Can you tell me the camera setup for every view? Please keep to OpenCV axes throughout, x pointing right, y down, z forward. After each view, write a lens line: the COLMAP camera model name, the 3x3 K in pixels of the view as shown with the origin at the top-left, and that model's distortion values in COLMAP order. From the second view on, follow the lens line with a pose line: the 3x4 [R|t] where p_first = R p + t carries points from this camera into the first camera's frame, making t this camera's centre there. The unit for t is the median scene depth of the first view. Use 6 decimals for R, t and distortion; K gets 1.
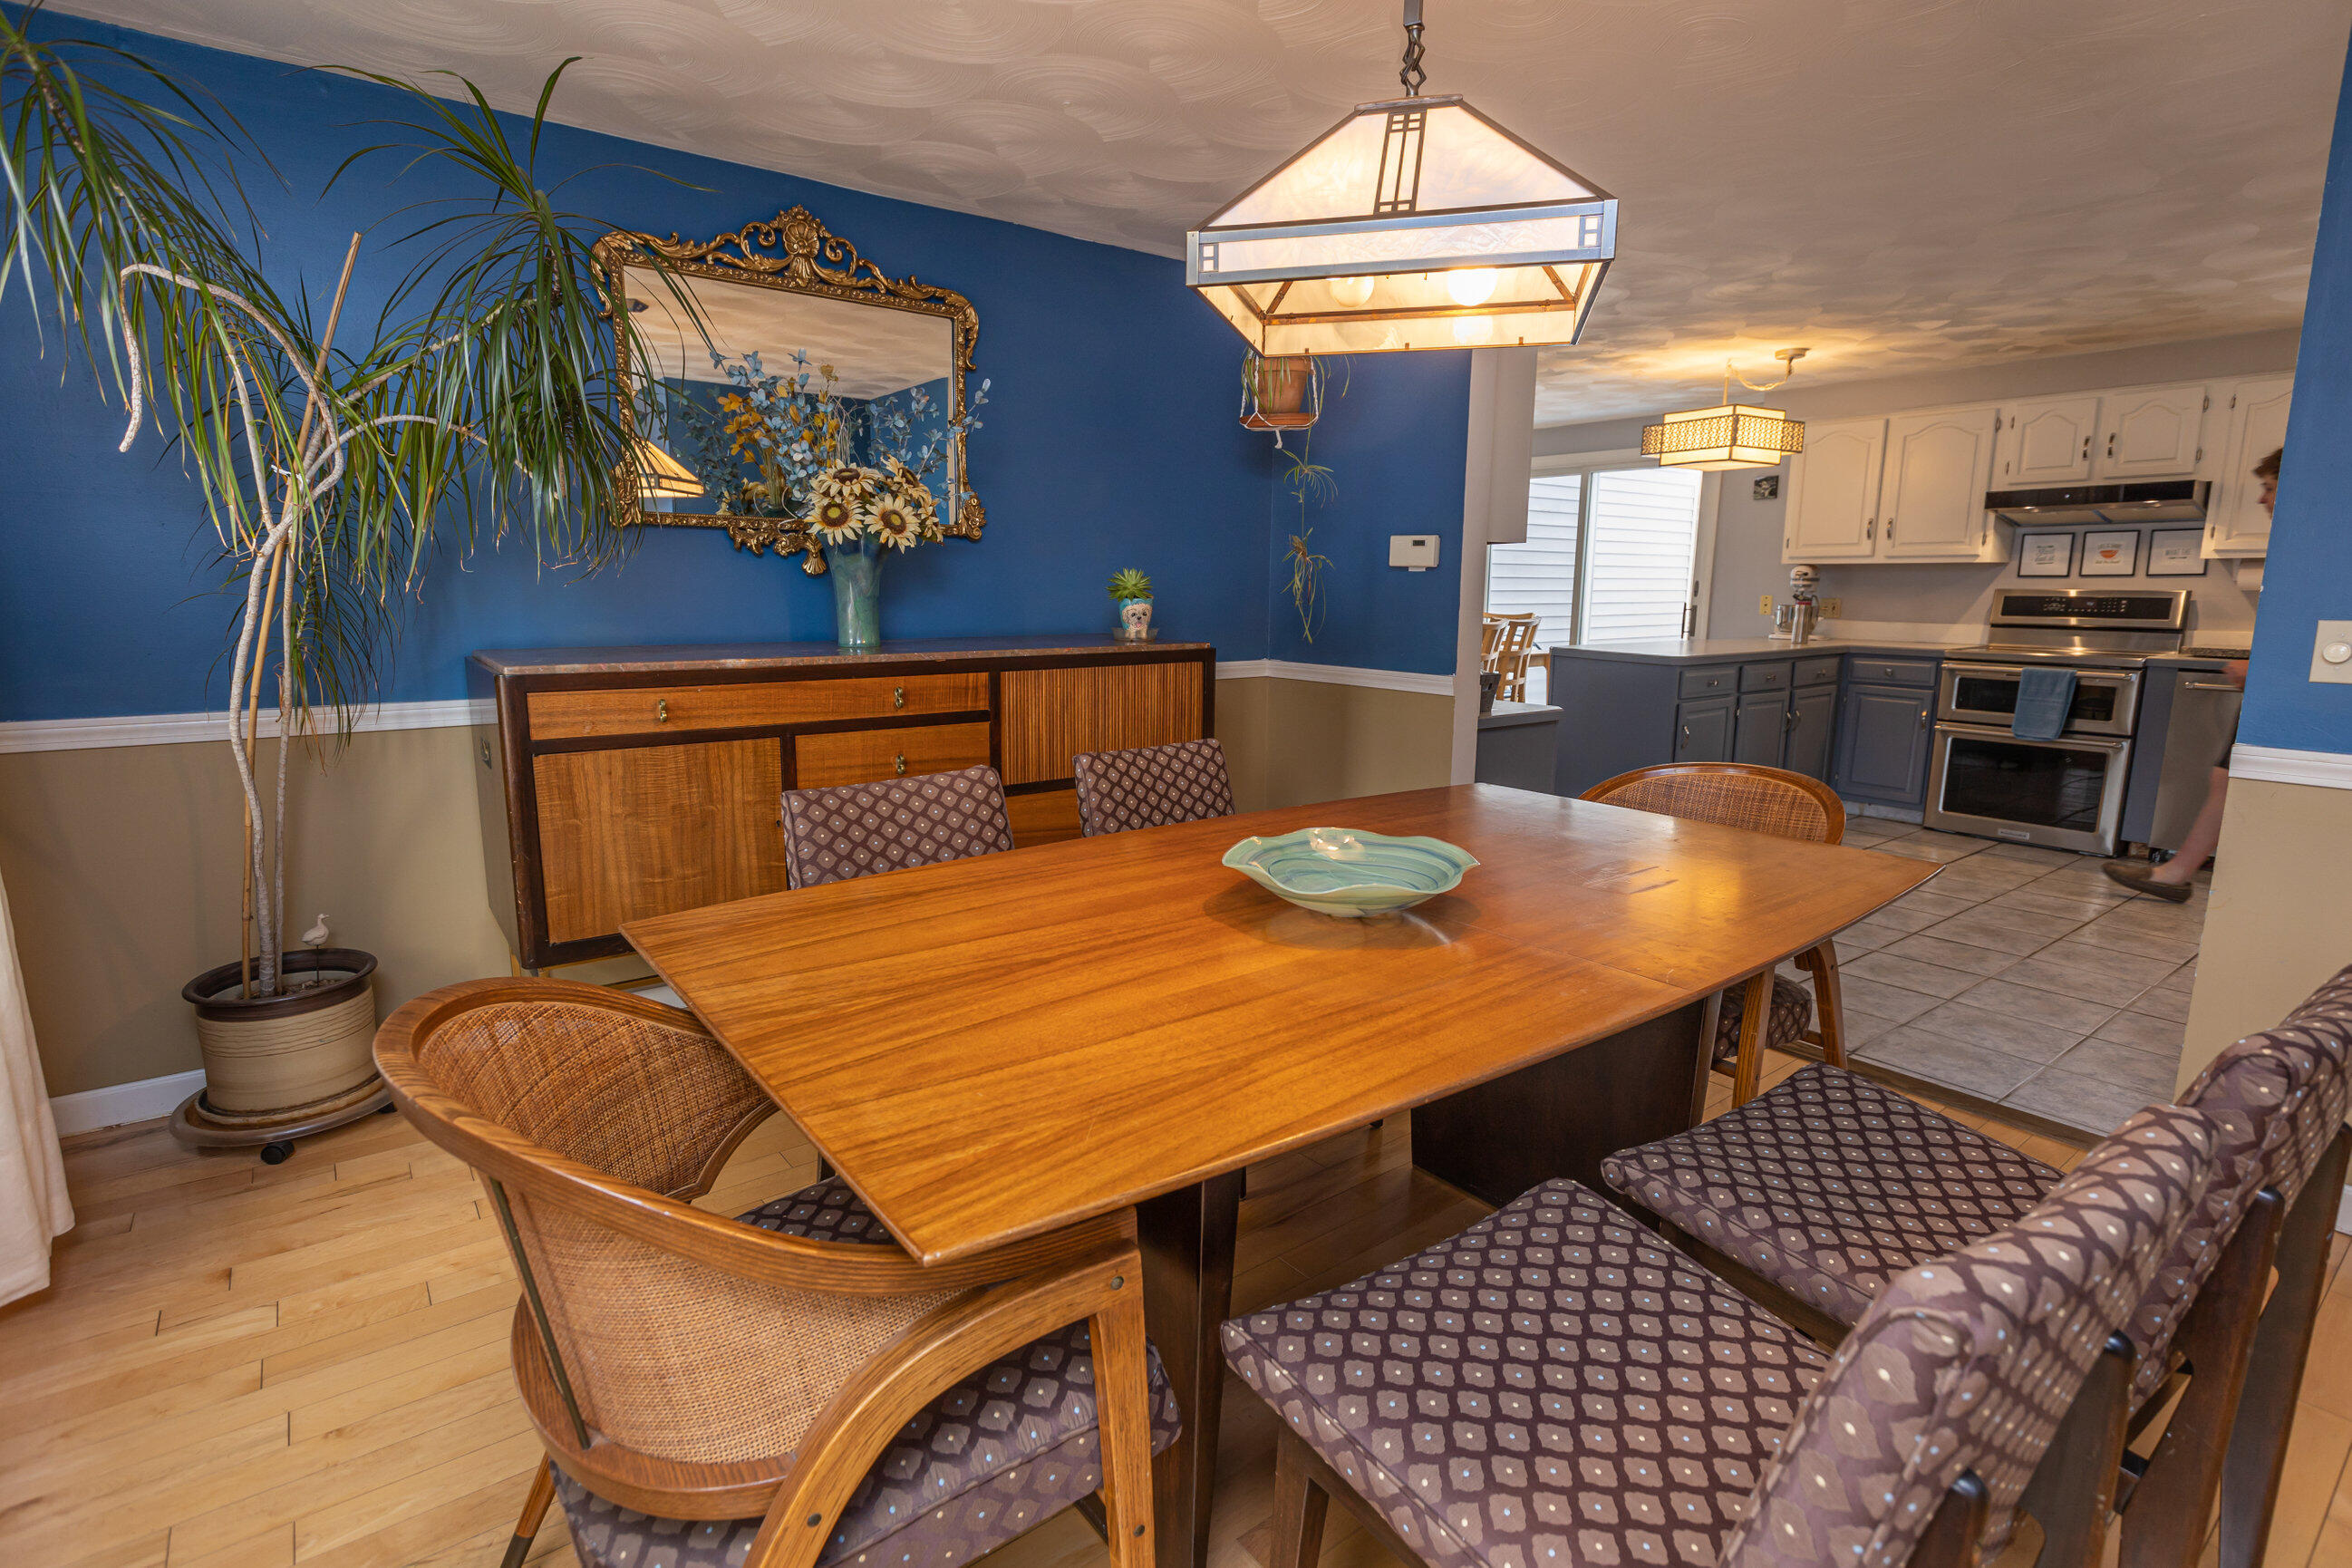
lens RADIAL K [[1127.0, 0, 1168.2], [0, 1127.0, 780.2], [0, 0, 1]] dist [0.003173, -0.000475]
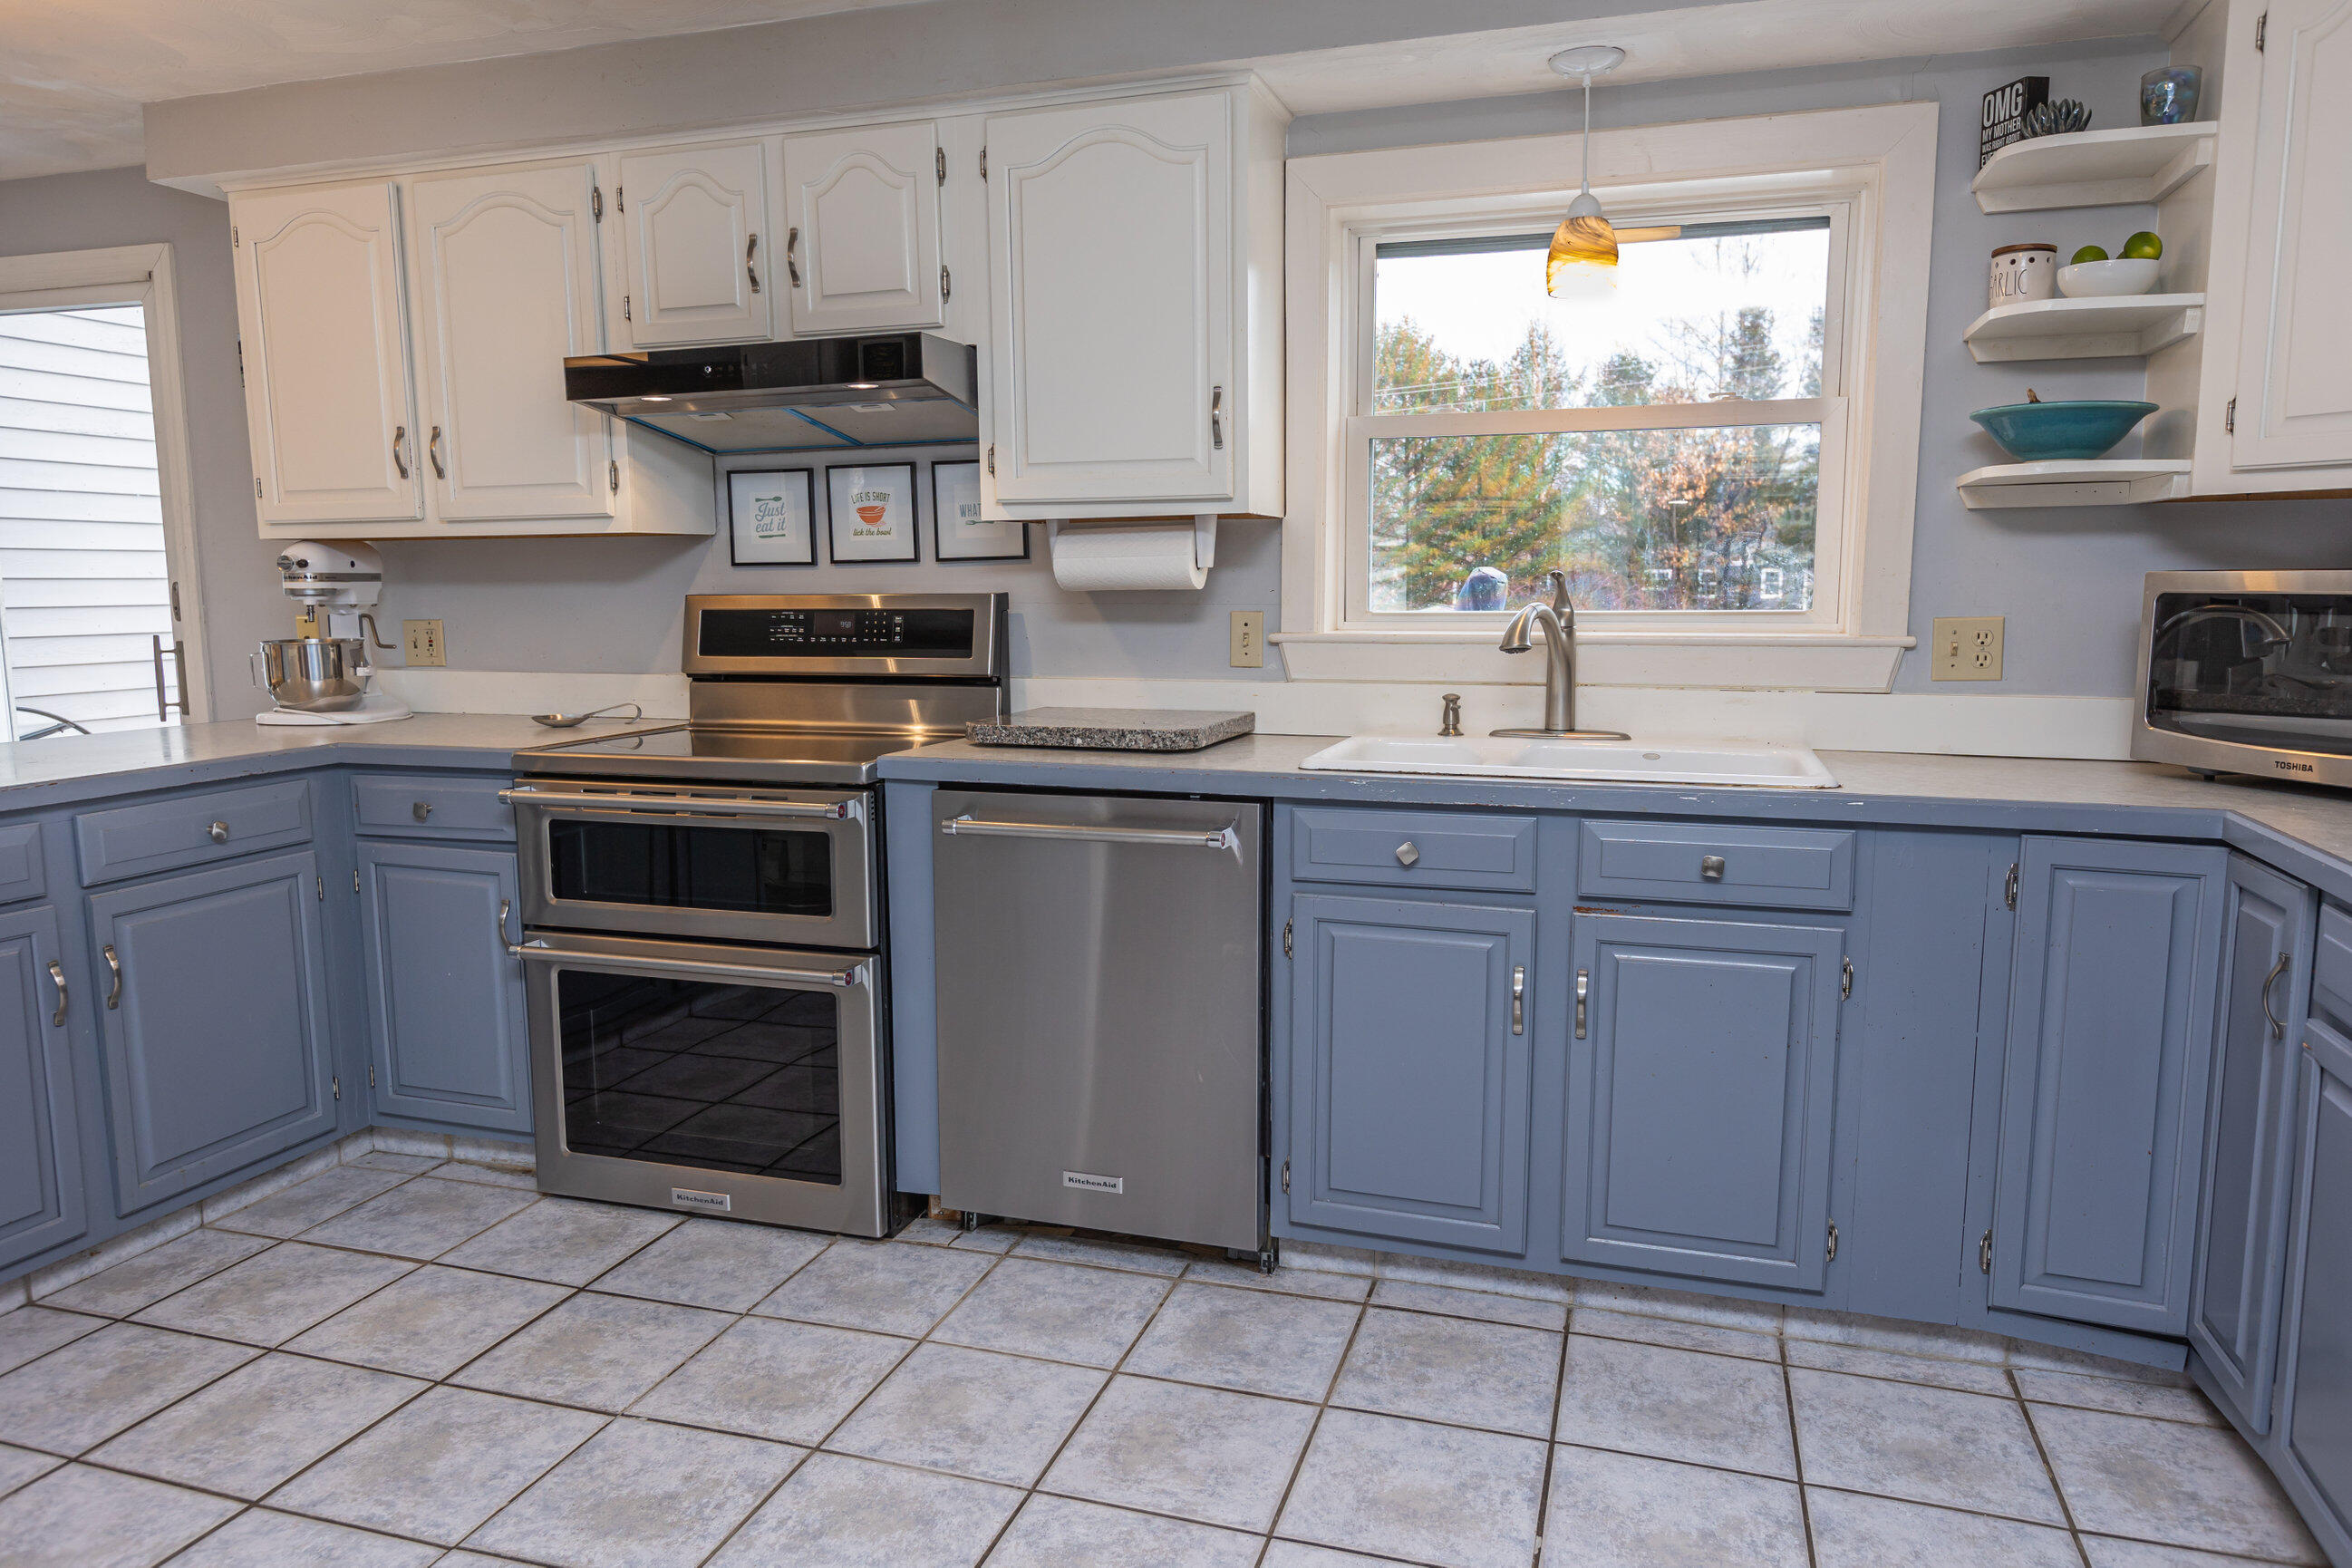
lens RADIAL K [[1570.9, 0, 1173.2], [0, 1570.9, 787.0], [0, 0, 1]] dist [-0.042541, 0.000422]
pose [[0.828080, -0.079374, 0.554962, 0.559031], [0.104760, 0.994398, -0.014091, -0.069165], [-0.550735, 0.069806, 0.831756, 0.411321]]
